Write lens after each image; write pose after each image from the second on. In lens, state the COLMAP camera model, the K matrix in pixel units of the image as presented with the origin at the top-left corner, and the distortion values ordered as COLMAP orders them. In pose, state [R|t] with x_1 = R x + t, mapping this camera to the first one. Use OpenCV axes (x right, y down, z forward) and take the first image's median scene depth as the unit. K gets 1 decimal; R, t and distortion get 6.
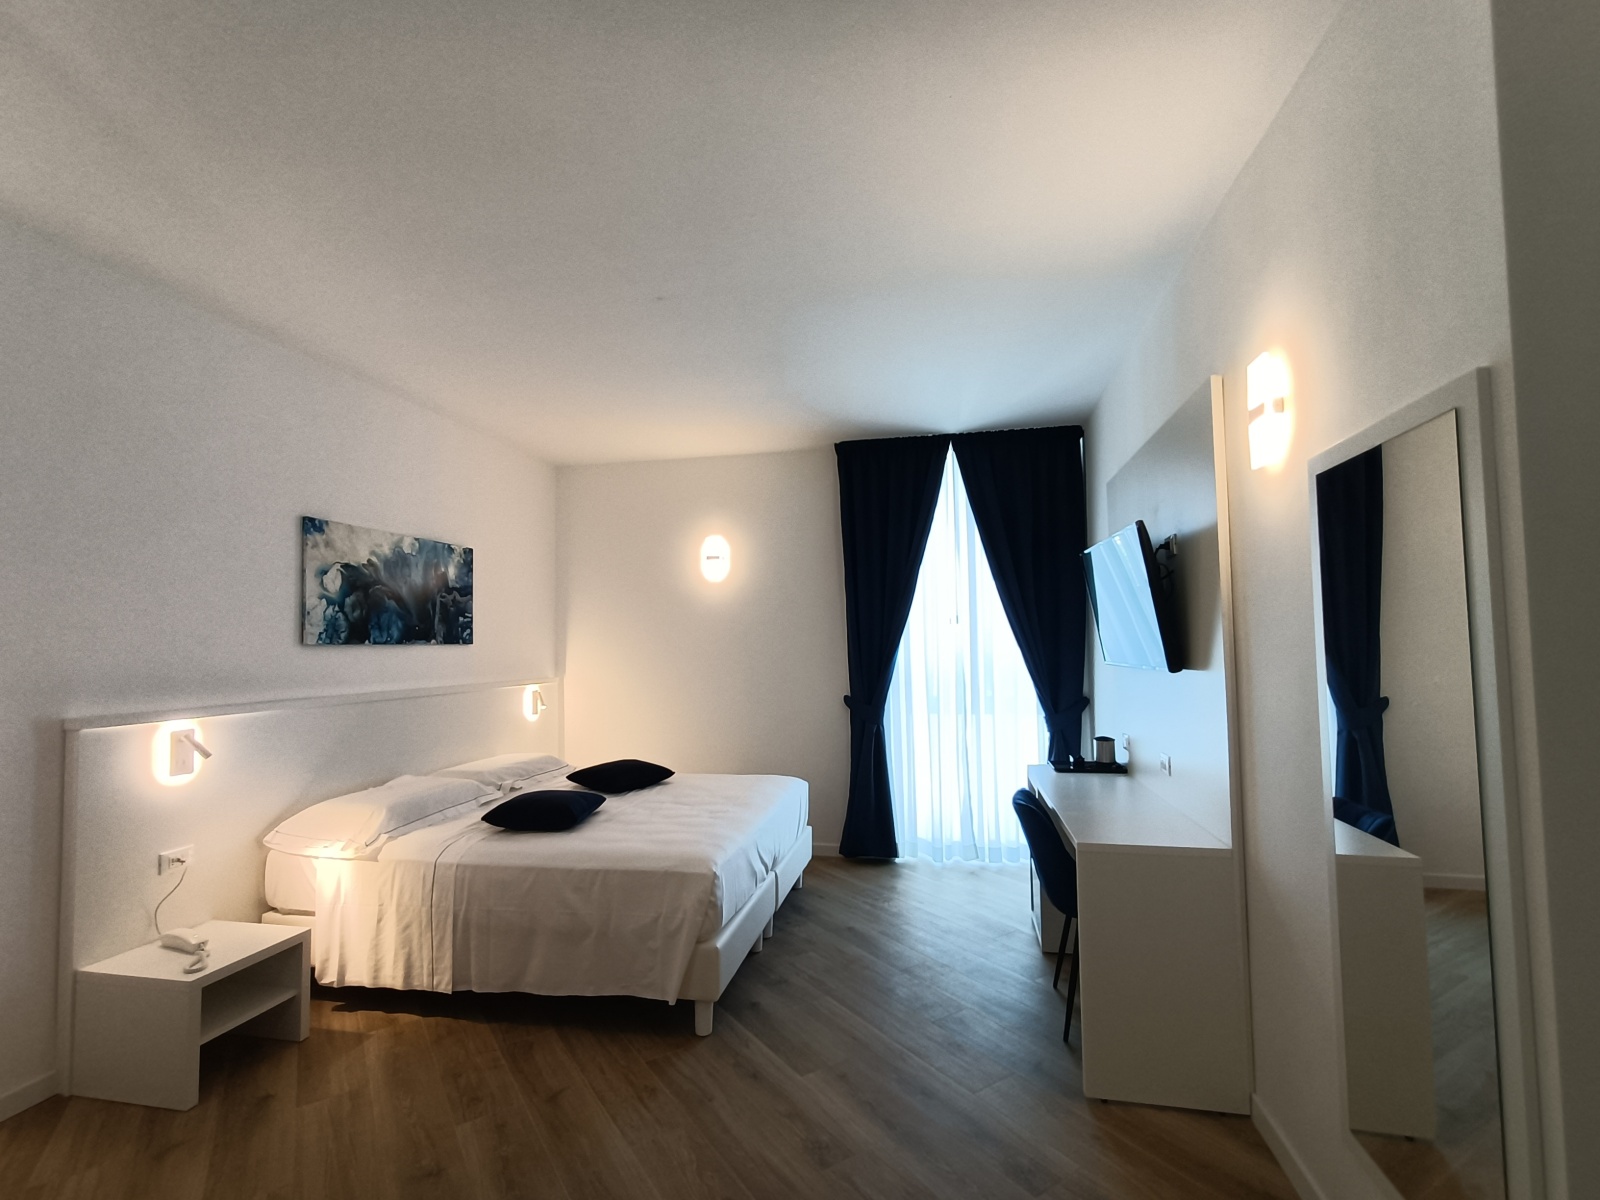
lens RADIAL K [[729.1, 0, 804.4], [0, 729.1, 611.0], [0, 0, 1]] dist [0.003988, 0.000518]
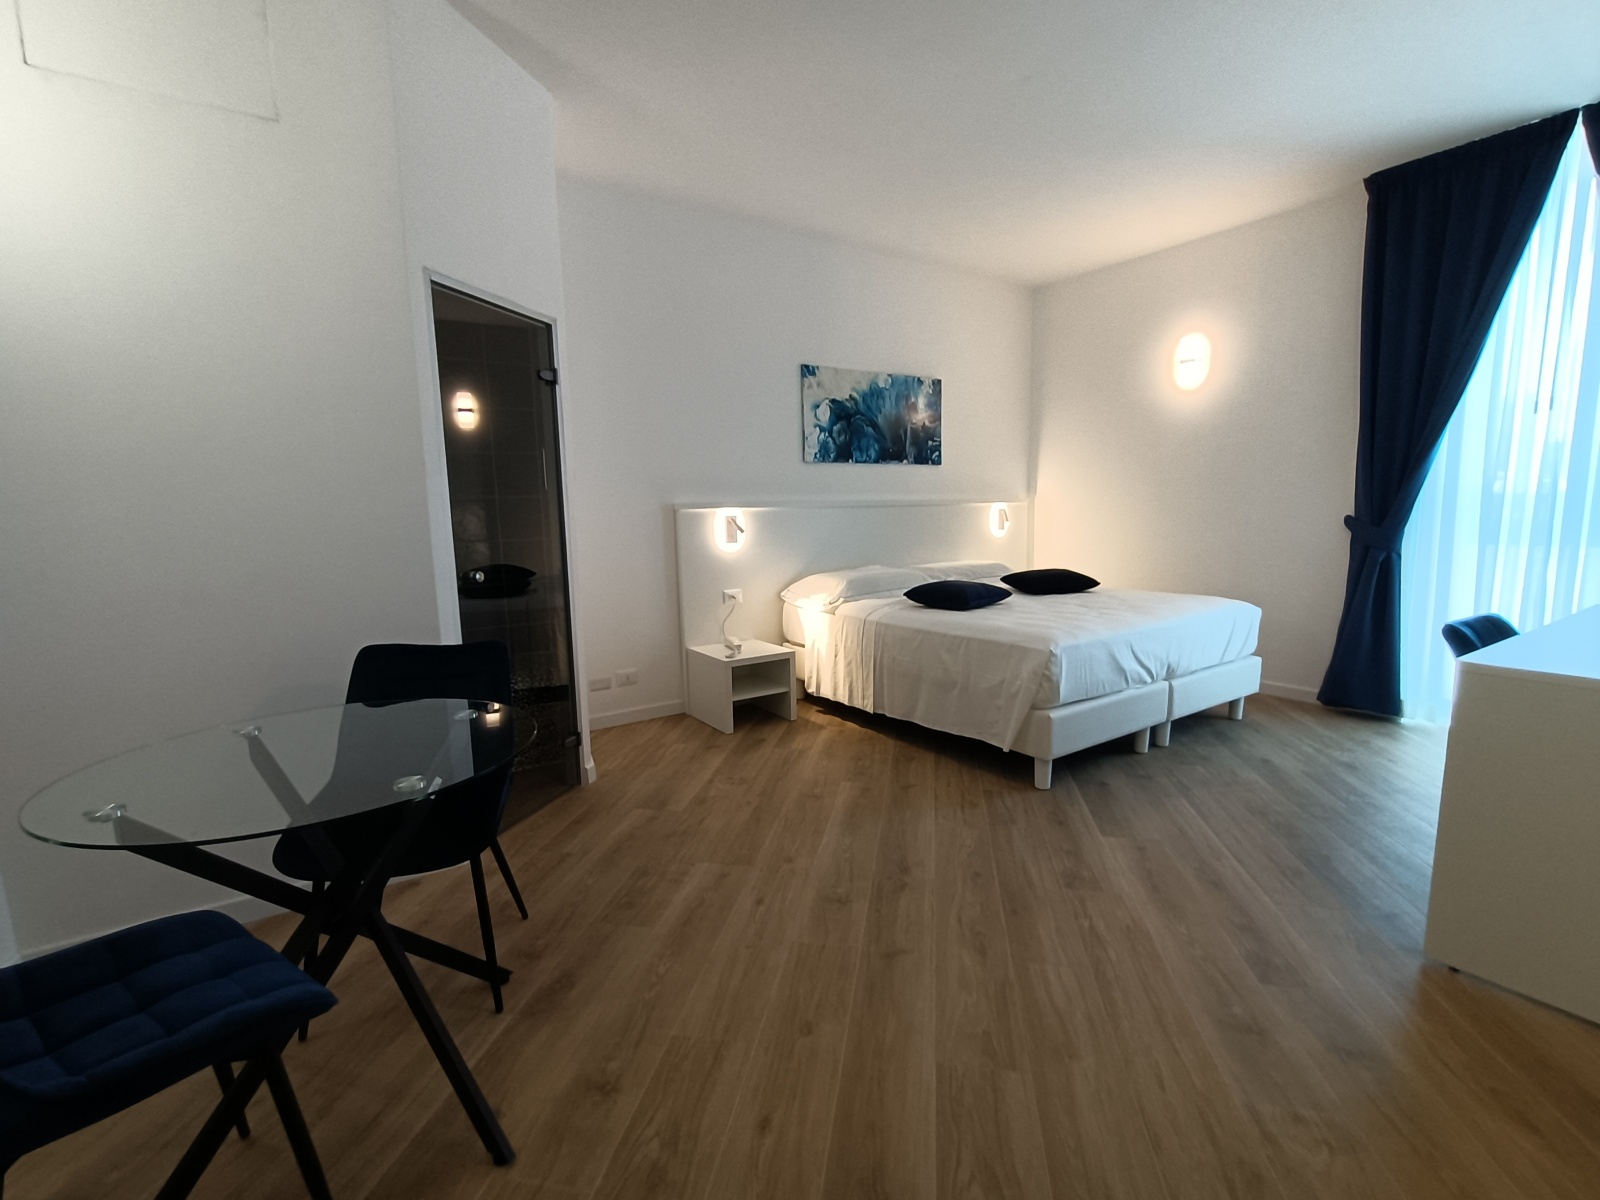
lens RADIAL K [[729.1, 0, 804.4], [0, 729.1, 611.0], [0, 0, 1]] dist [0.003988, 0.000518]
pose [[0.718411, 0.100152, -0.688371, 0.285218], [0.040125, 0.981967, 0.184744, 0.067833], [0.694460, -0.160343, 0.701438, -0.008060]]
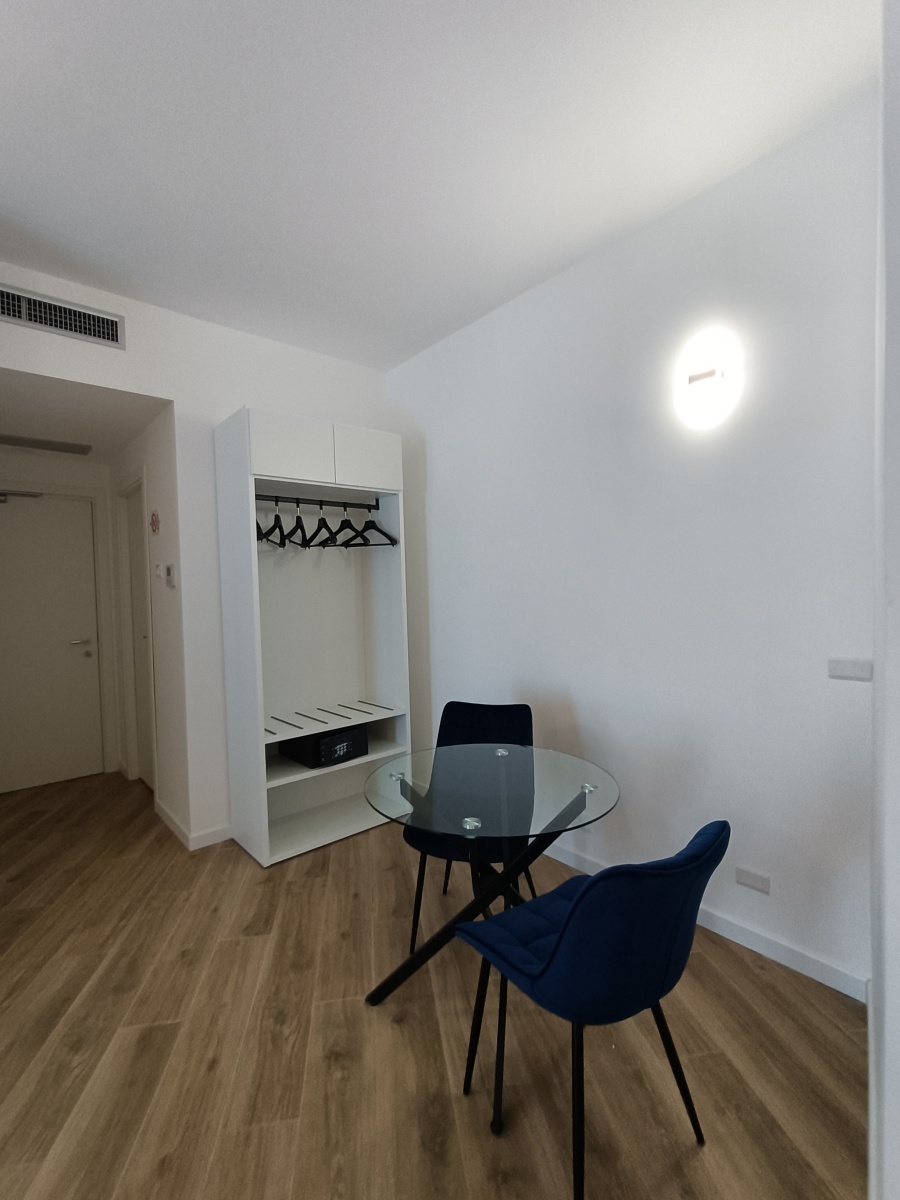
lens RADIAL K [[545.5, 0, 441.5], [0, 545.5, 604.9], [0, 0, 1]] dist [0.005121, 0.000531]
pose [[-0.898418, 0.018525, 0.438751, -0.394691], [0.016526, 0.999828, -0.008374, 0.051398], [-0.438831, -0.000272, -0.898569, 0.571628]]
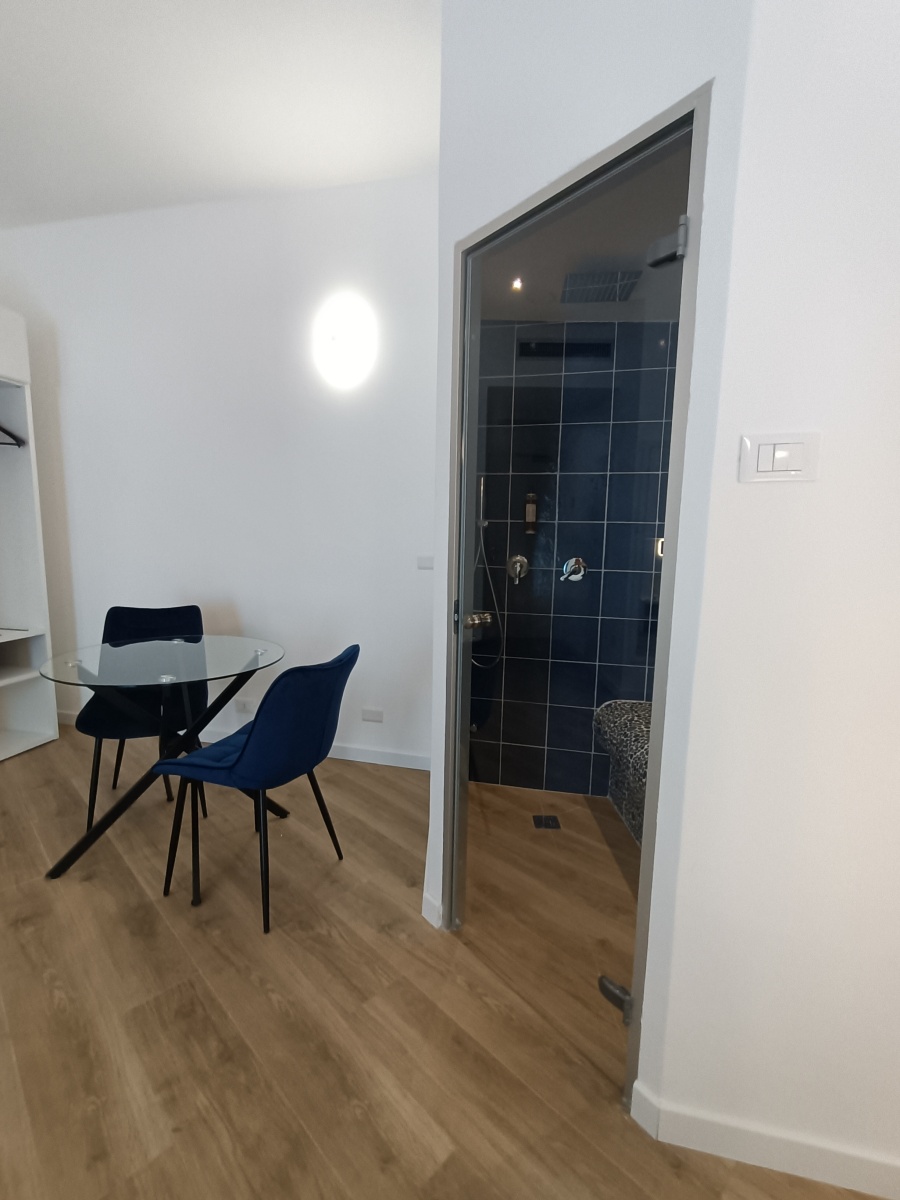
lens RADIAL K [[545.5, 0, 441.5], [0, 545.5, 604.9], [0, 0, 1]] dist [0.005121, 0.000531]
pose [[-0.982952, 0.016660, -0.183104, -0.384850], [0.000415, 0.996085, 0.088403, 0.107991], [0.183860, 0.086820, -0.979111, 0.720777]]
